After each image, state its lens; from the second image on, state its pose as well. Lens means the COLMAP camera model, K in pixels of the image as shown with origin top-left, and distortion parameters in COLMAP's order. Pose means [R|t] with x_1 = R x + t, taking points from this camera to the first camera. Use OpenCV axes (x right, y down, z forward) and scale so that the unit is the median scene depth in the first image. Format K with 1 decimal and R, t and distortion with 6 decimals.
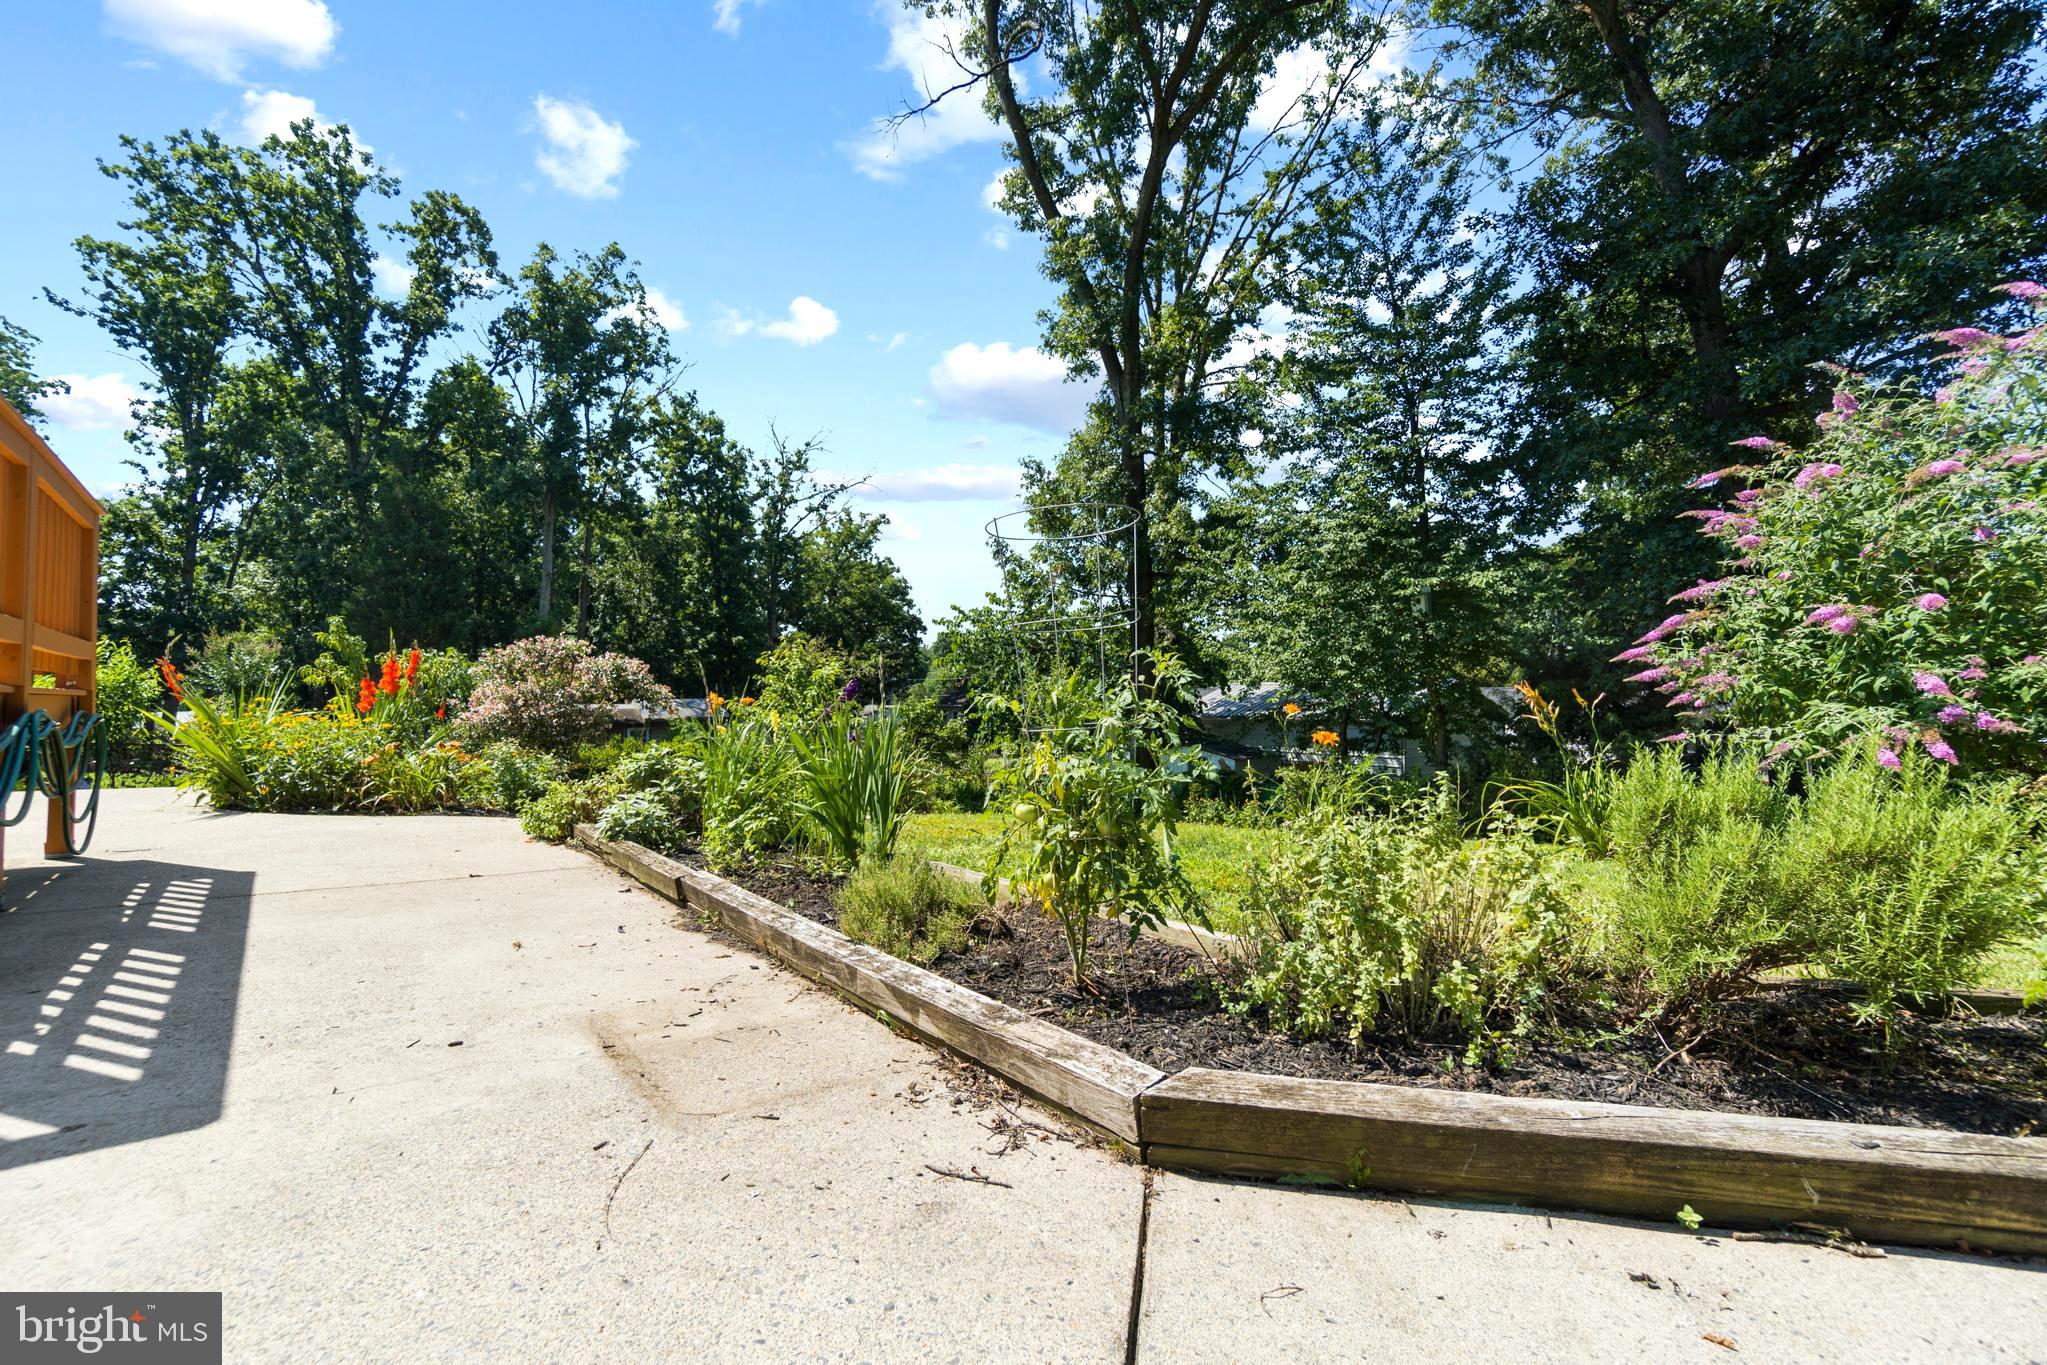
lens RADIAL K [[886.2, 0, 1033.3], [0, 886.2, 667.8], [0, 0, 1]] dist [0.003008, -0.000998]
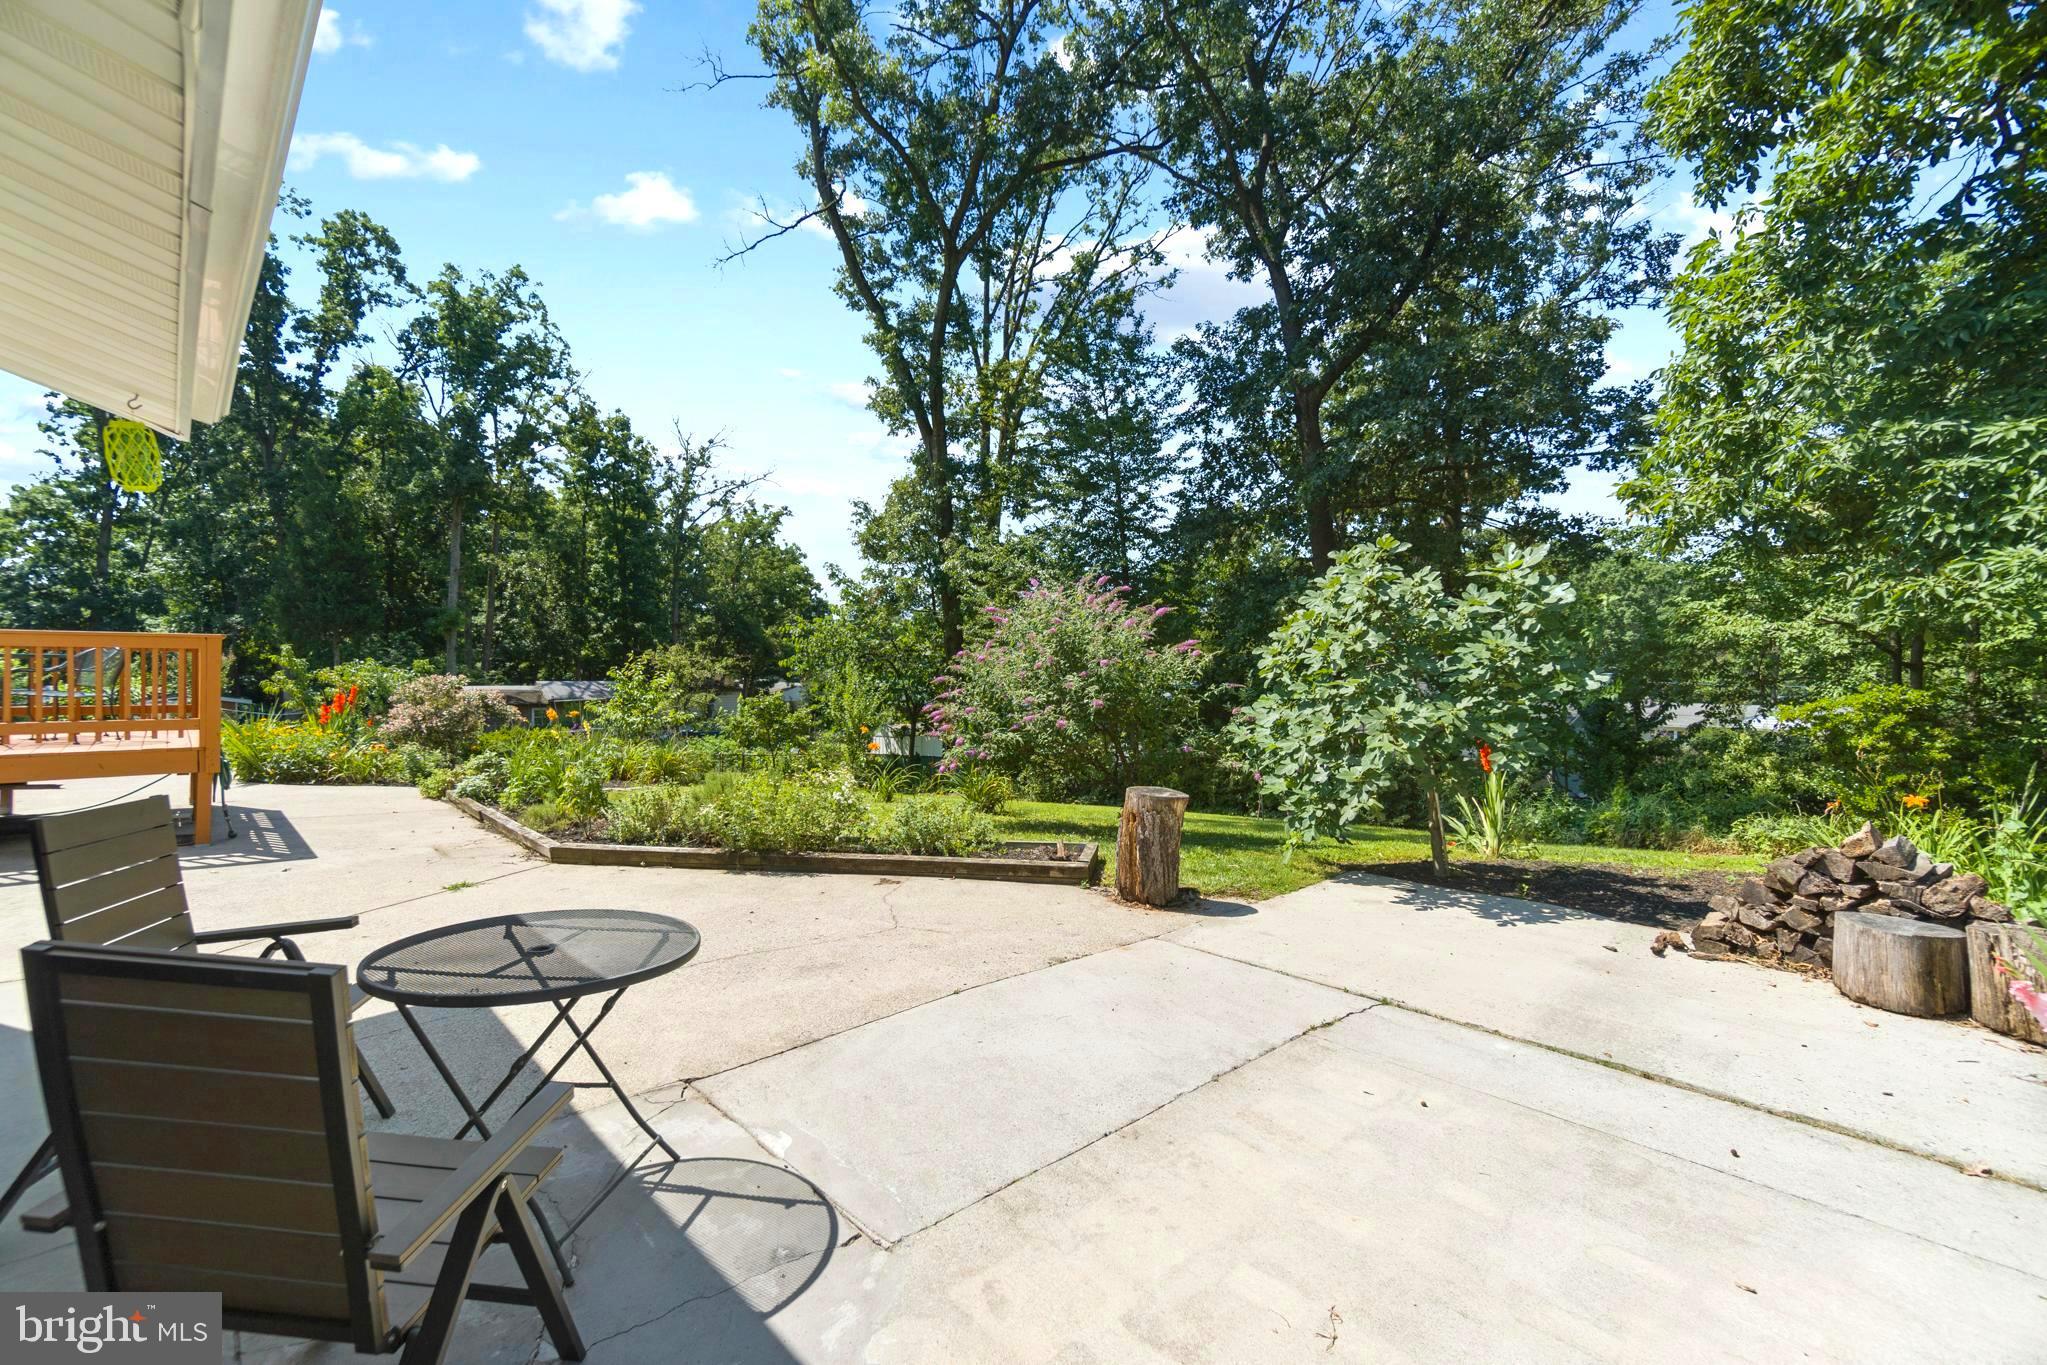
lens RADIAL K [[886.2, 0, 1030.9], [0, 886.2, 669.0], [0, 0, 1]] dist [0.003008, -0.000998]
pose [[0.997636, 0.012794, 0.067518, 0.089044], [-0.014902, 0.999414, 0.030811, -0.024076], [-0.067084, -0.031745, 0.997242, -0.144996]]
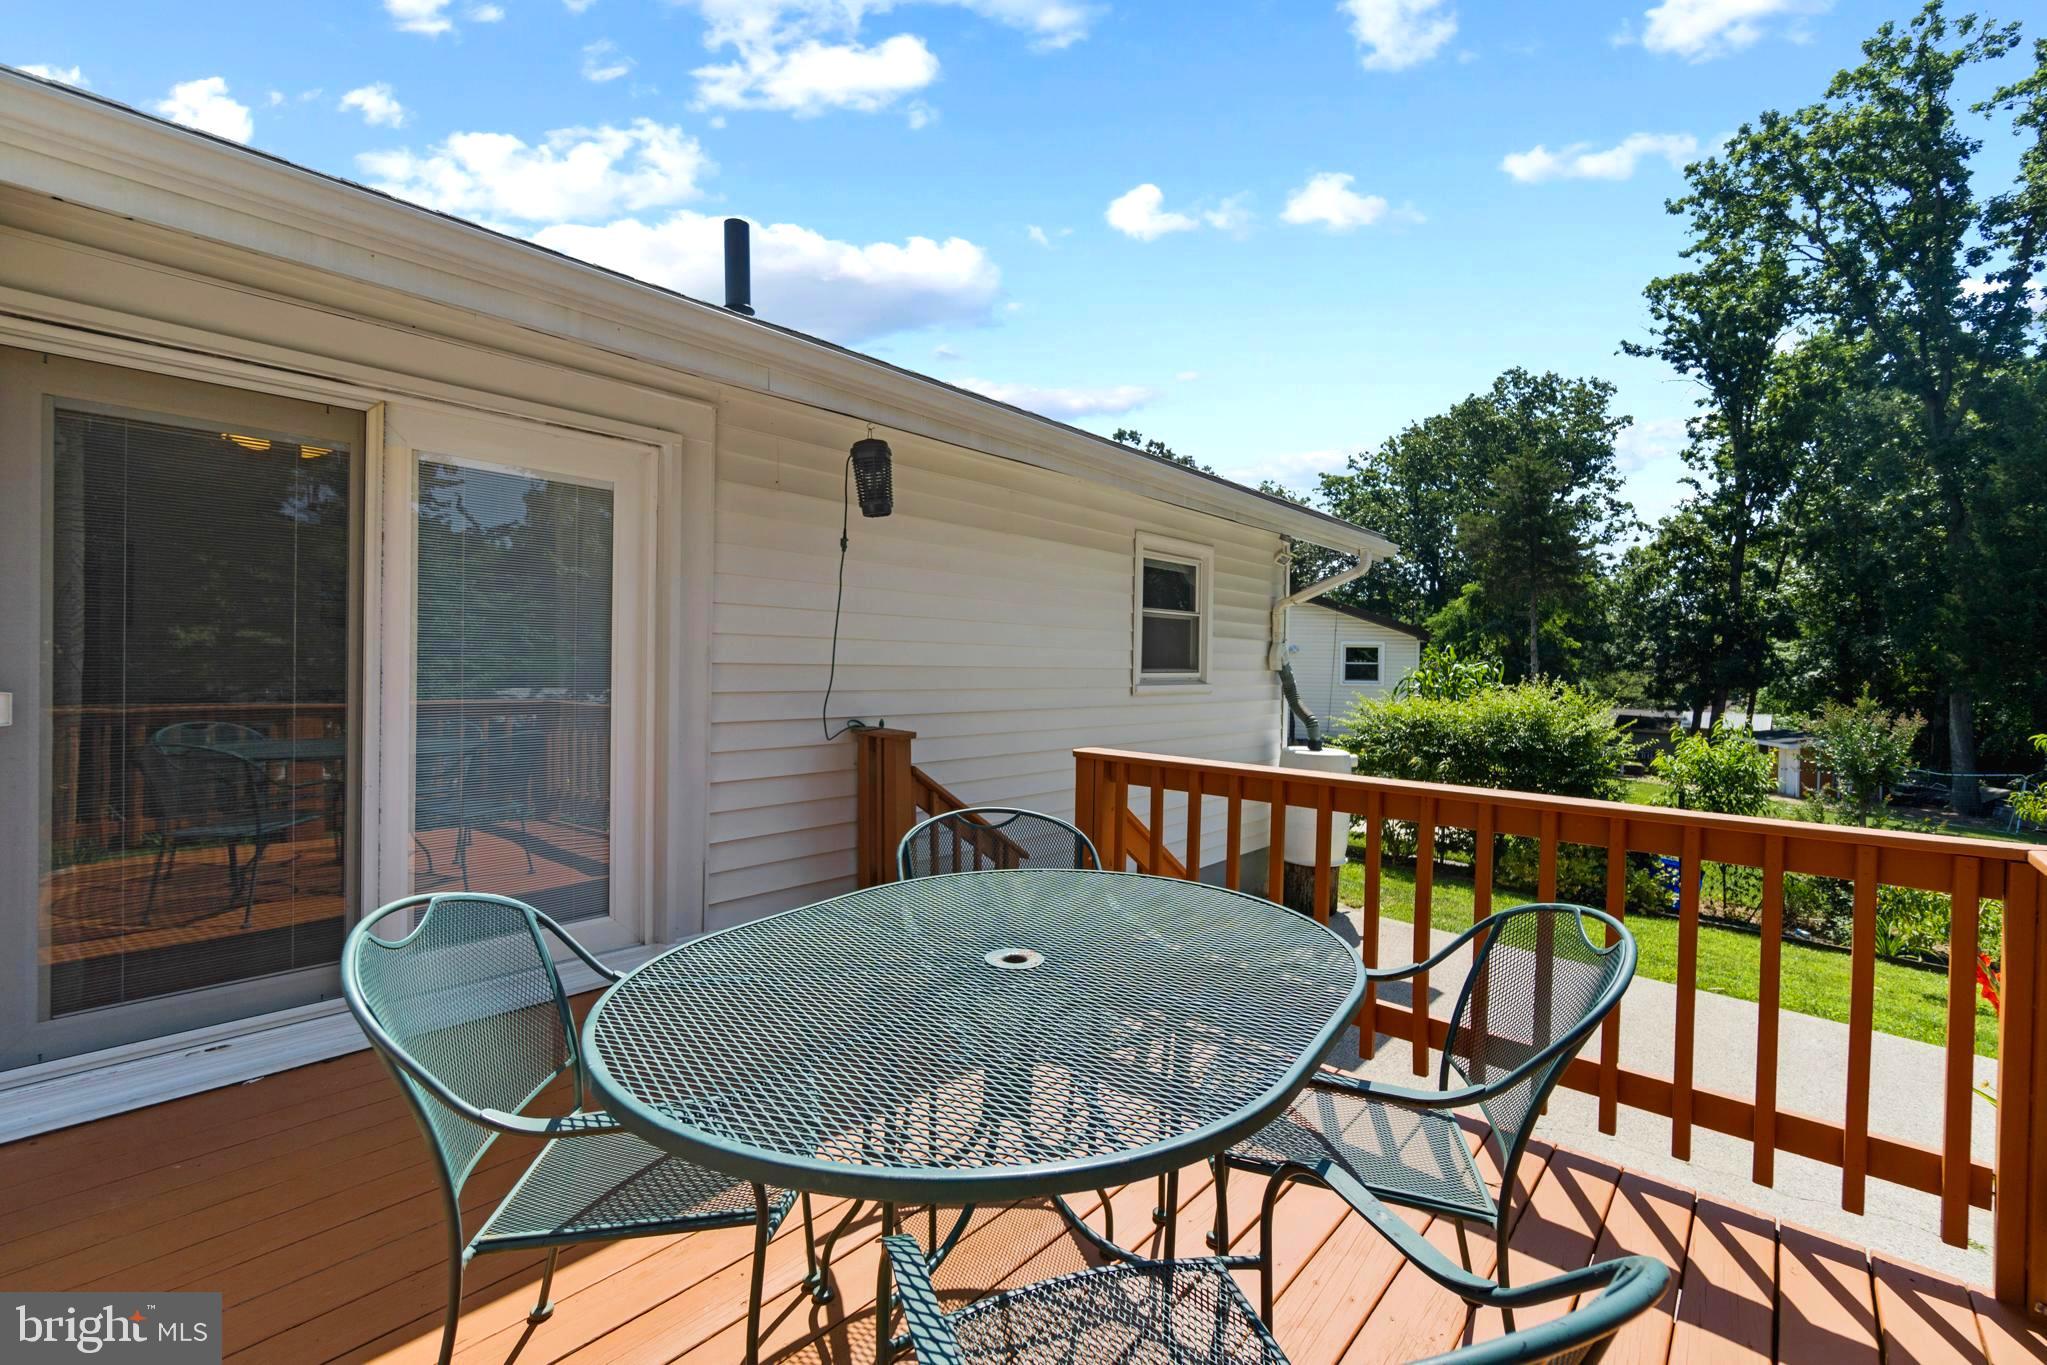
lens RADIAL K [[886.2, 0, 1018.9], [0, 886.2, 686.4], [0, 0, 1]] dist [0.003008, -0.000998]
pose [[0.148193, 0.029967, -0.988504, -0.086187], [0.014083, 0.999375, 0.032408, -0.032832], [0.988858, -0.018724, 0.147678, 0.056701]]
